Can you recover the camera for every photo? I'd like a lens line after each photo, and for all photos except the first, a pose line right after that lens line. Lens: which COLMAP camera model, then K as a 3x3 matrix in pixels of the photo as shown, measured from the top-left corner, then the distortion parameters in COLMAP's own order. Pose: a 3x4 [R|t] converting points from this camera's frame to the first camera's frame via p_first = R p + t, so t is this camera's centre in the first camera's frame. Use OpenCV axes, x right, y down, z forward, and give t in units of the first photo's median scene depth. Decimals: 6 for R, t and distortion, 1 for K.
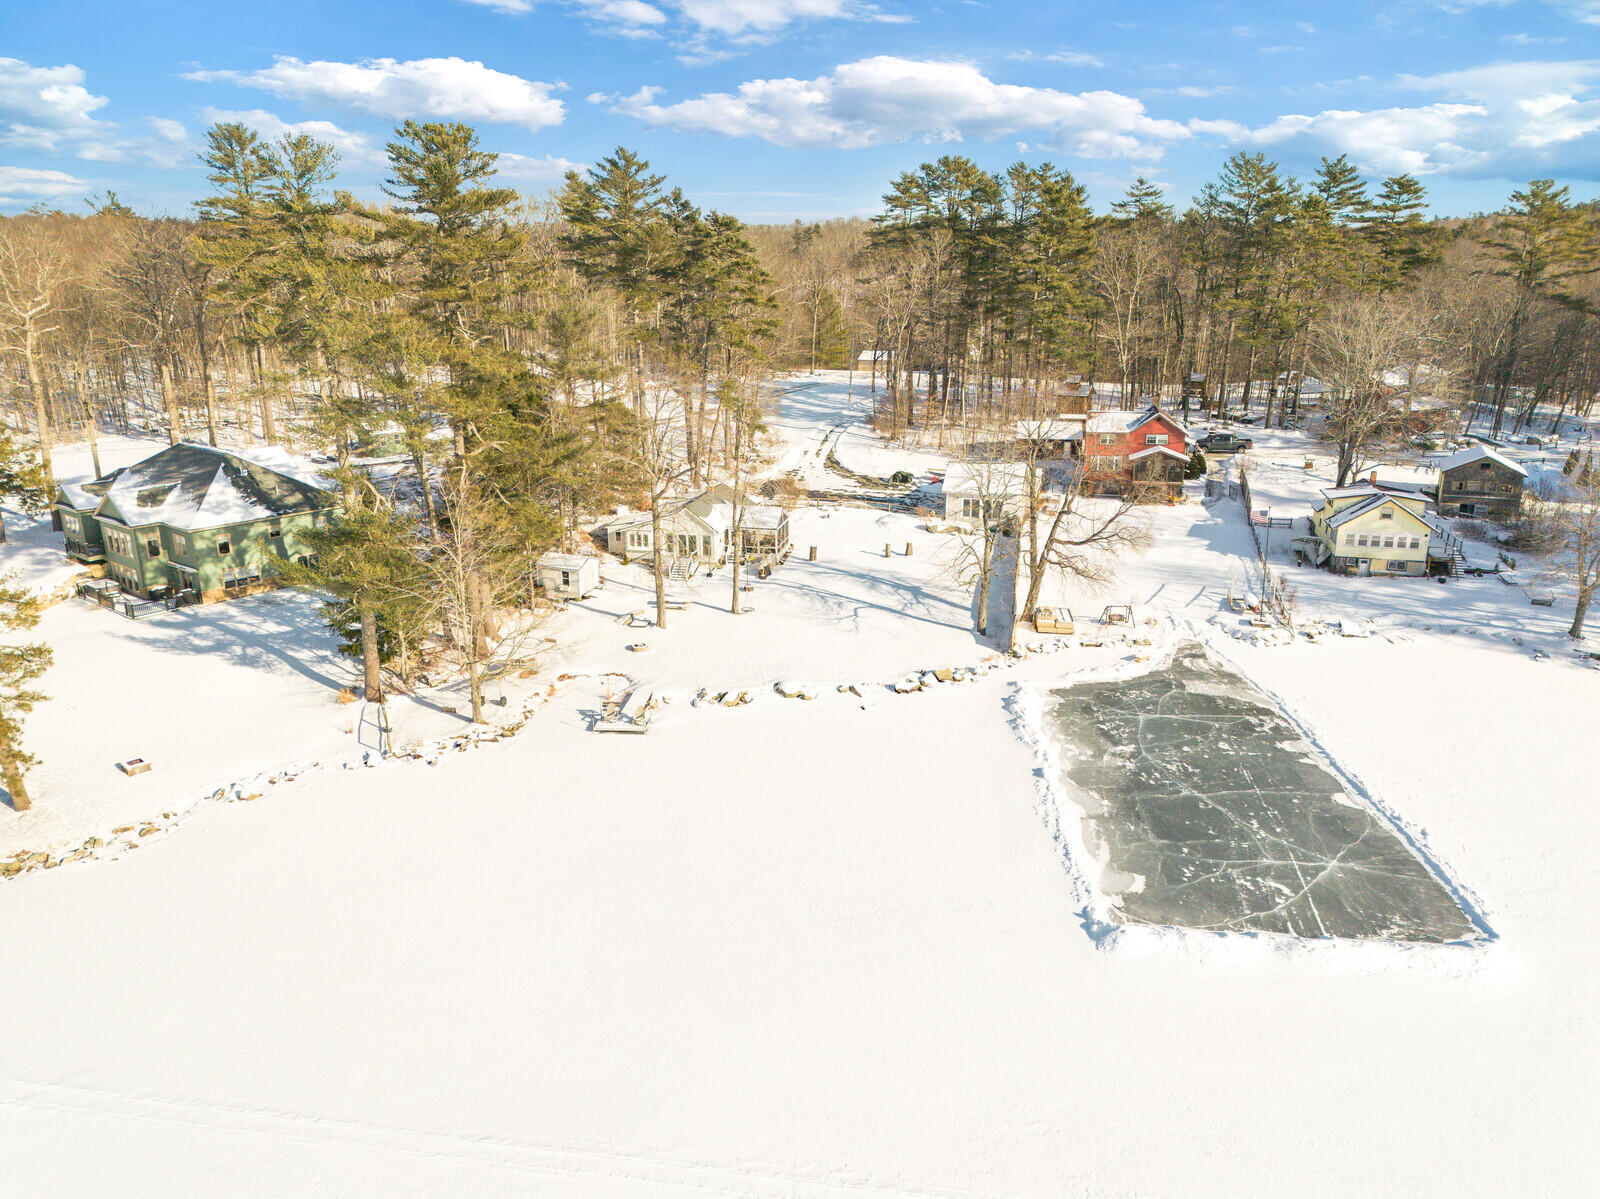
lens RADIAL K [[1114.2, 0, 800.0], [0, 1114.2, 599.5], [0, 0, 1]] dist [0.071365, -0.000454]
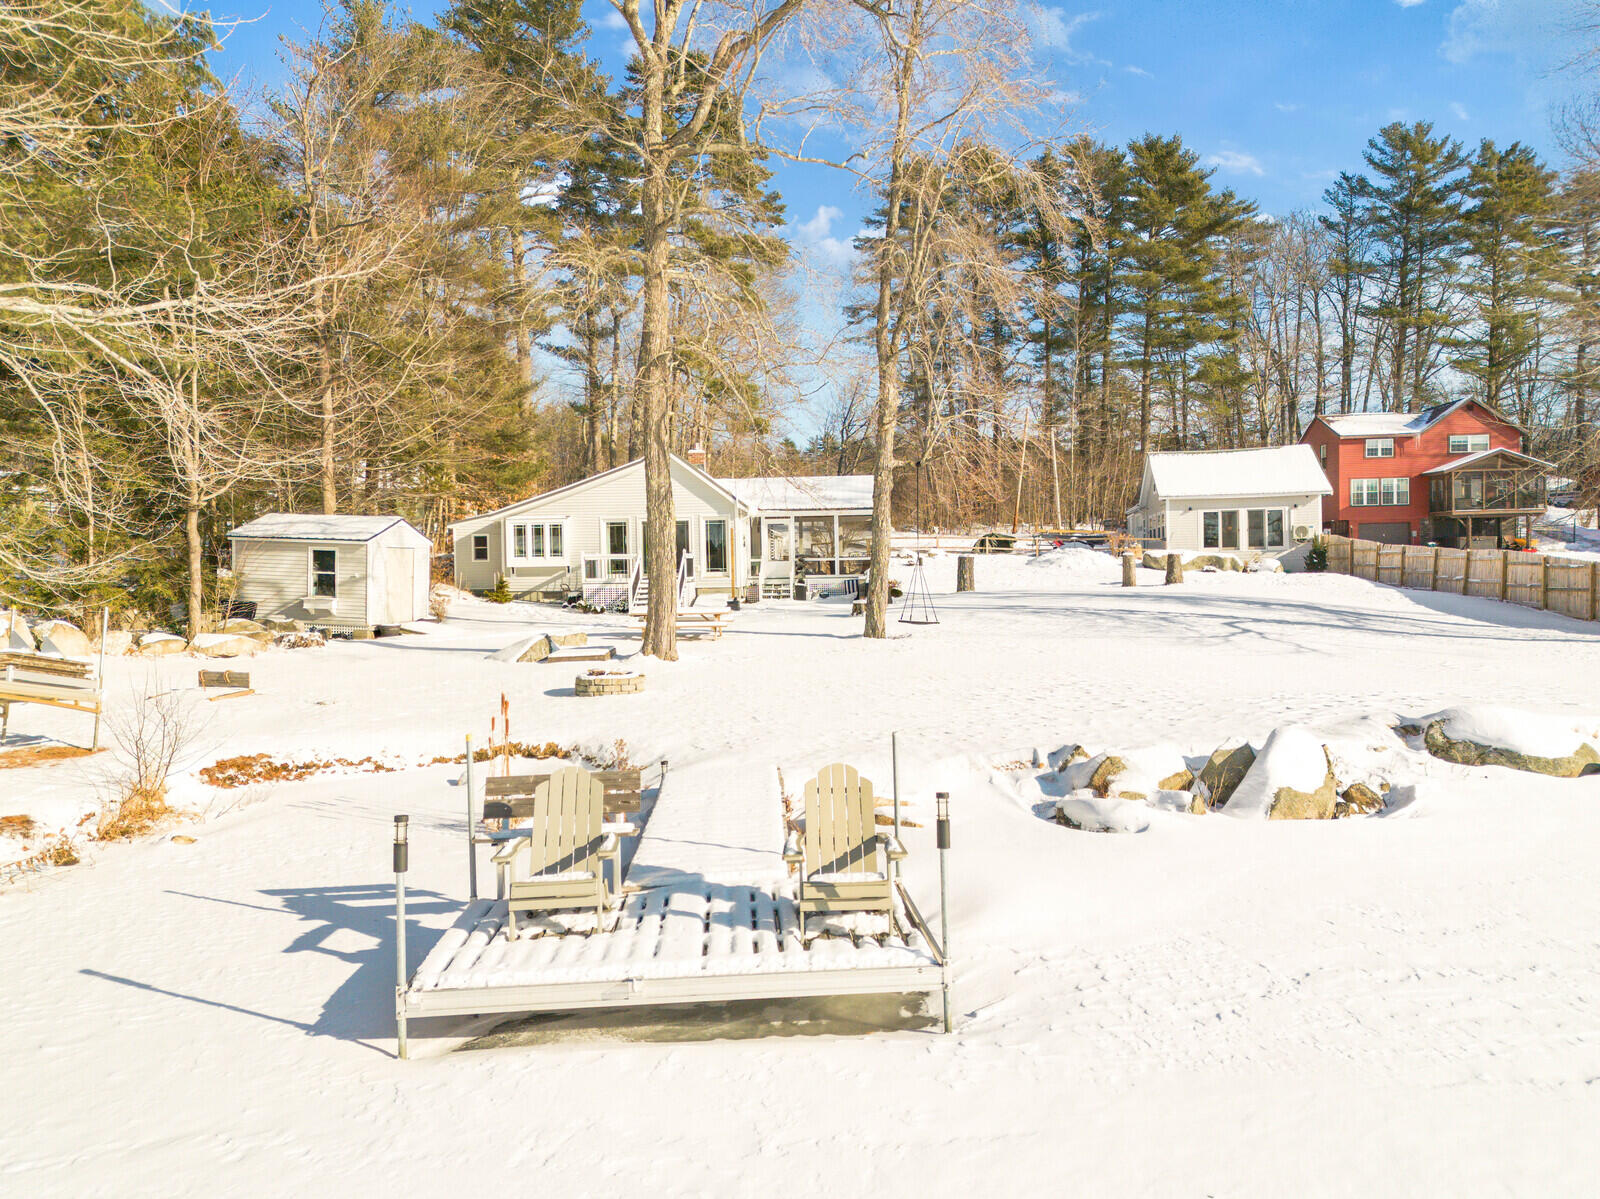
lens RADIAL K [[1150.0, 0, 800.0], [0, 1150.0, 599.5], [0, 0, 1]] dist [0.074759, -0.053505]
pose [[0.989451, -0.014351, 0.144154, -0.113456], [0.051146, 0.965607, -0.254926, 0.075407], [-0.135538, 0.259610, 0.956155, 0.614667]]
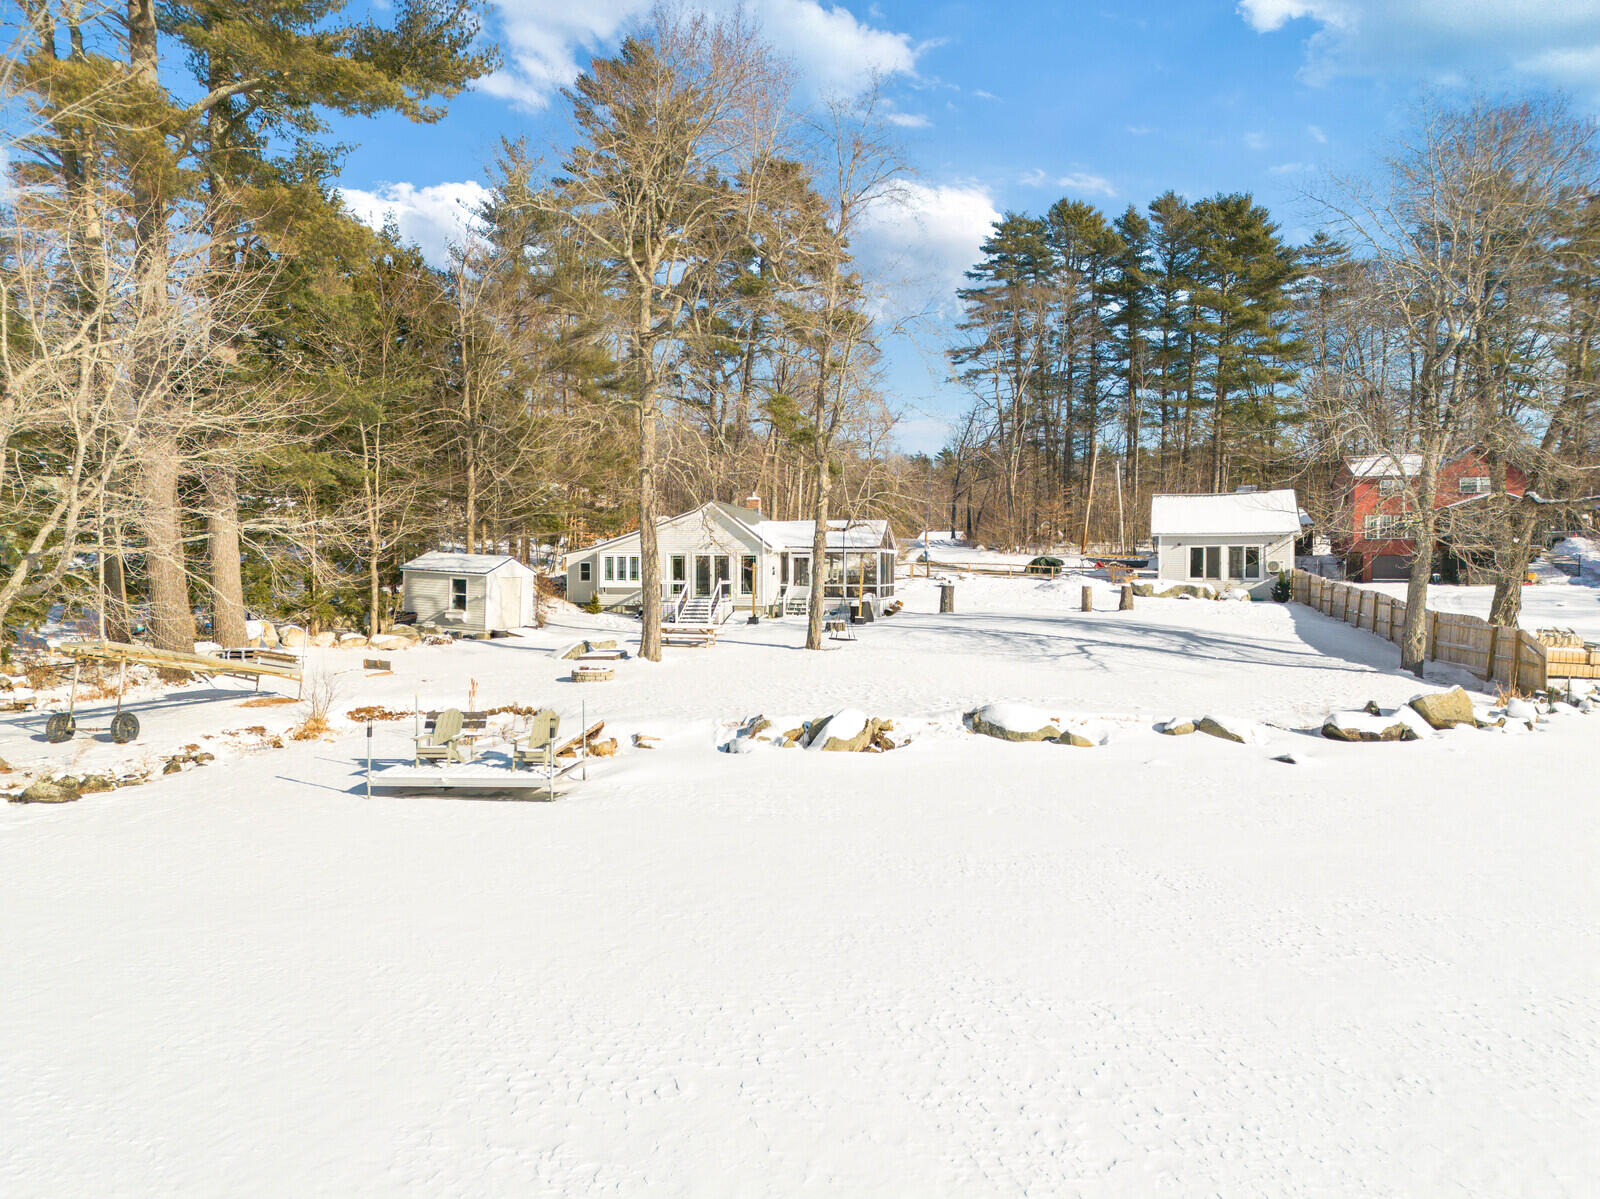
lens RADIAL K [[1114.2, 0, 800.0], [0, 1114.2, 599.5], [0, 0, 1]] dist [0.071365, -0.000454]
pose [[0.999843, 0.009172, -0.015179, -0.051440], [-0.012749, 0.966683, -0.255660, 0.097683], [0.012328, 0.255813, 0.966648, 0.496265]]
